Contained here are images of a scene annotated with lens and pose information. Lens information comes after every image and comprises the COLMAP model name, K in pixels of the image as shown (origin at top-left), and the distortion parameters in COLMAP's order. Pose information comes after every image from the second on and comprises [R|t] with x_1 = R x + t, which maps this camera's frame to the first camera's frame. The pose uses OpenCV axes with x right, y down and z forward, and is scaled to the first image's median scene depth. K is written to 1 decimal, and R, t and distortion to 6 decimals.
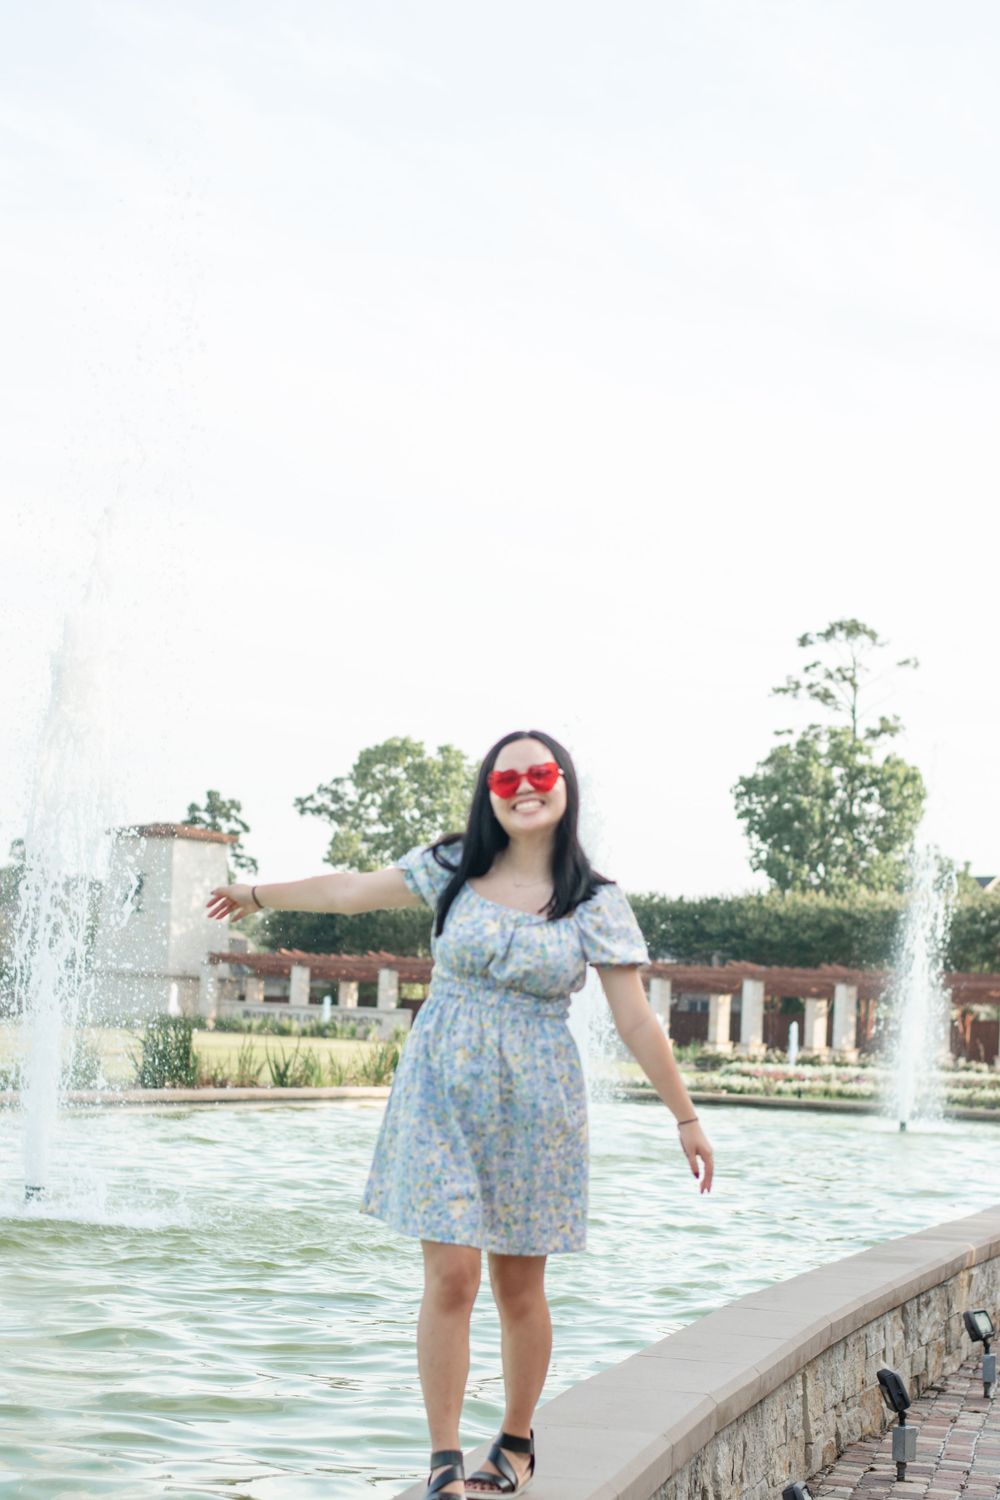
lens RADIAL K [[3349.4, 0, 569.1], [0, 3349.4, 750.3], [0, 0, 1]] dist [0.173945, -0.200784]
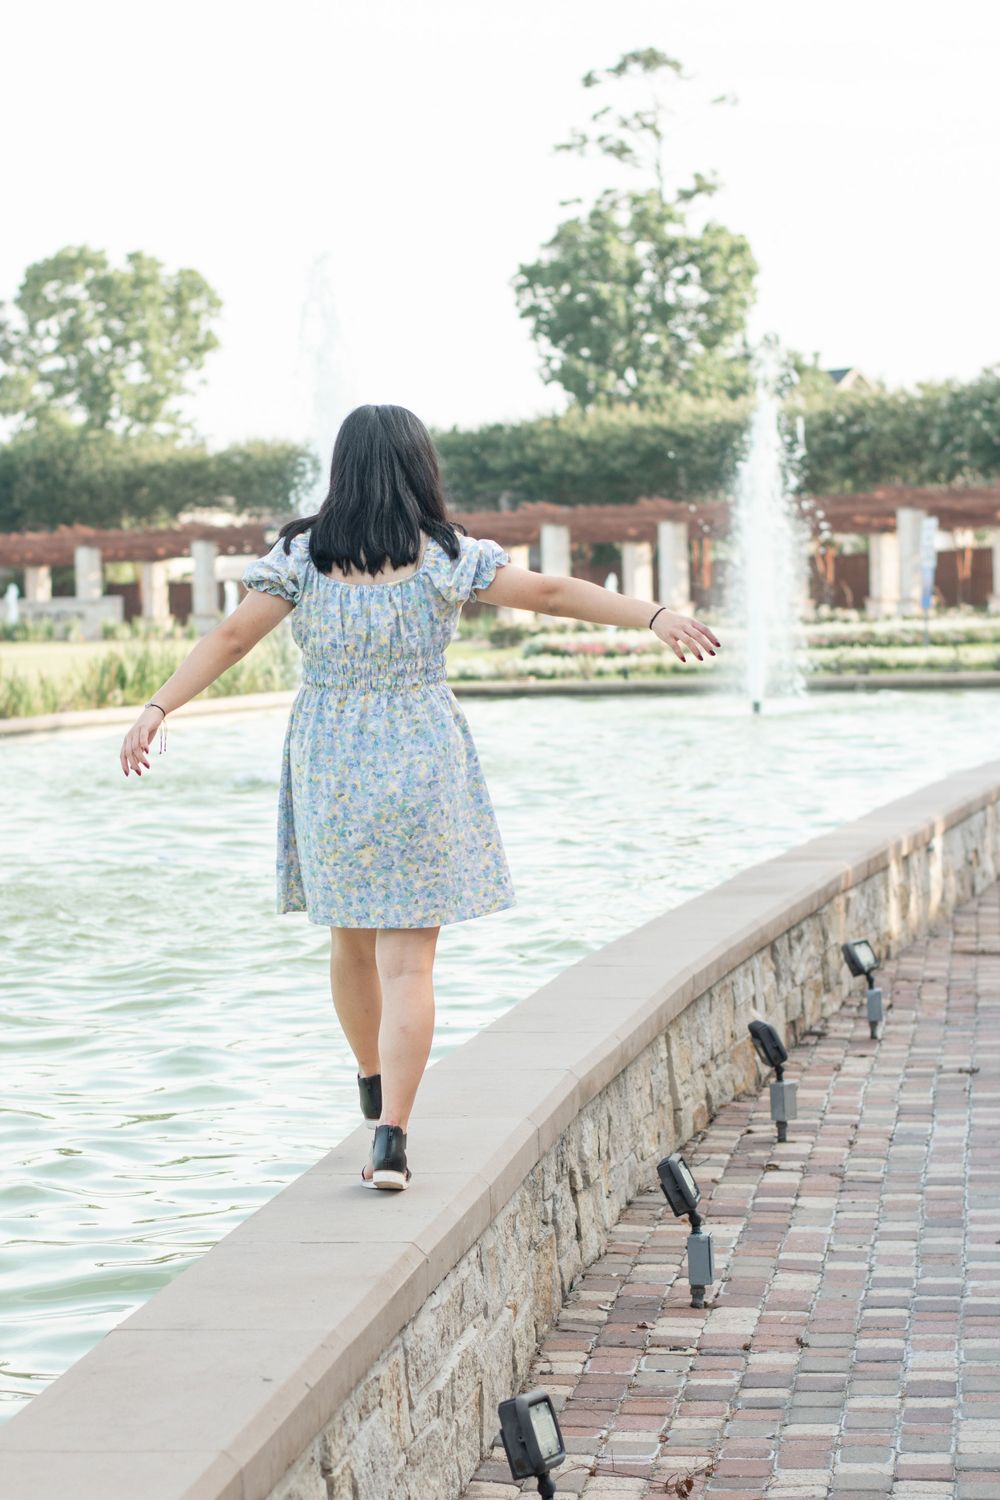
lens RADIAL K [[3349.4, 0, 569.1], [0, 3349.4, 750.3], [0, 0, 1]] dist [0.173945, -0.200784]
pose [[0.996313, -0.075077, 0.041515, 0.021682], [0.071150, 0.993476, 0.089120, 0.050600], [-0.047935, -0.085838, 0.995155, 0.214519]]
